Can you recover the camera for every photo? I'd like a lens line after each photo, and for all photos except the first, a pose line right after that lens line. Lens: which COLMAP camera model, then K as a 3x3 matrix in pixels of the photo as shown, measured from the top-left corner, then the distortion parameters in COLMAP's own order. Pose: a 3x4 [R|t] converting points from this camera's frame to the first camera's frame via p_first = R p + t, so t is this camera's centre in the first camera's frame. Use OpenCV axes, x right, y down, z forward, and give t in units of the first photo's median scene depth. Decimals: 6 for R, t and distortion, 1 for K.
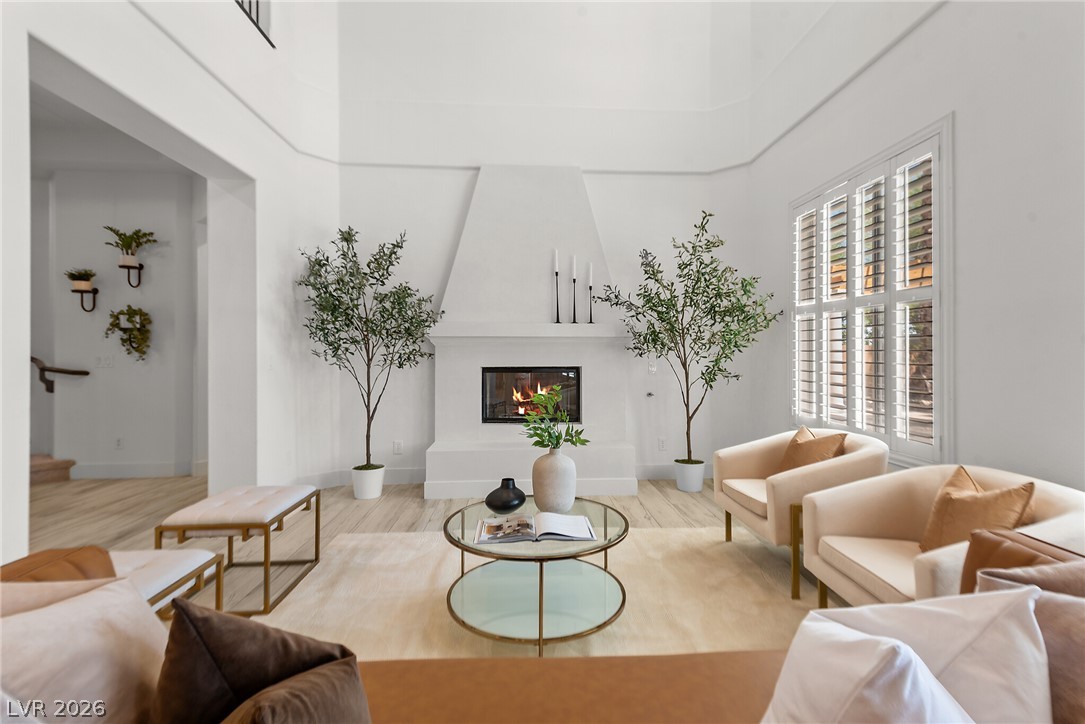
lens RADIAL K [[488.4, 0, 542.5], [0, 488.4, 362.0], [0, 0, 1]] dist [-0.000092, -0.000356]
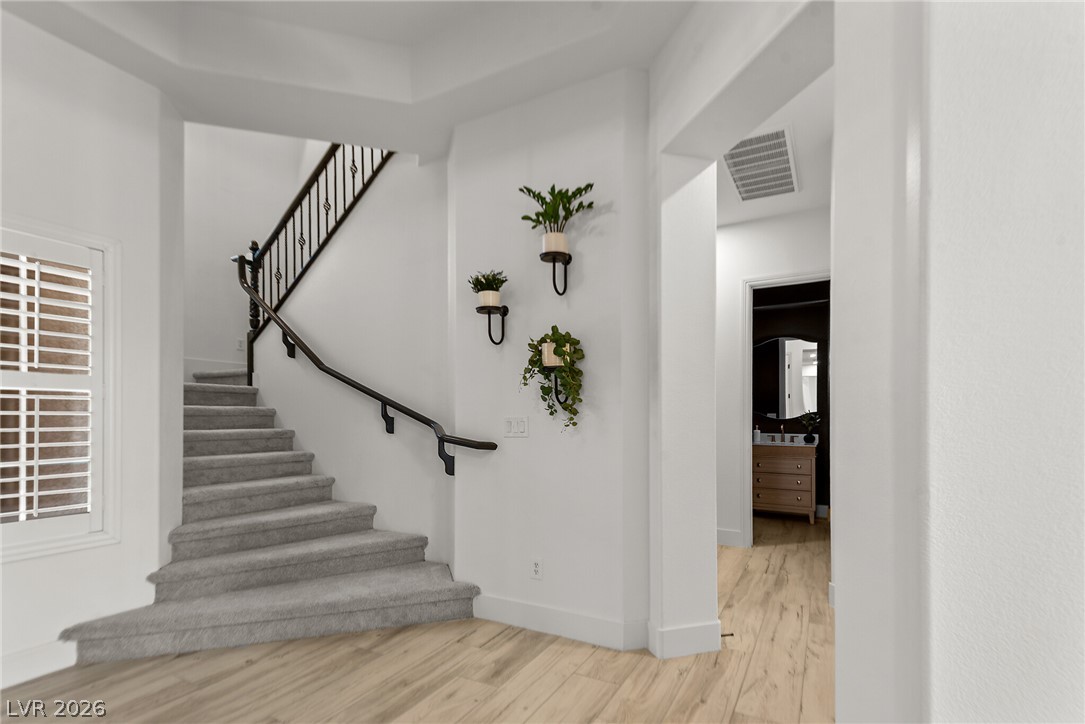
lens RADIAL K [[504.6, 0, 556.9], [0, 504.6, 419.4], [0, 0, 1]] dist [0.001258, -0.000055]
pose [[0.838844, -0.001276, -0.544370, -0.529270], [0.000598, 0.999999, -0.001422, -0.009993], [0.544371, 0.000867, 0.838844, 0.519011]]
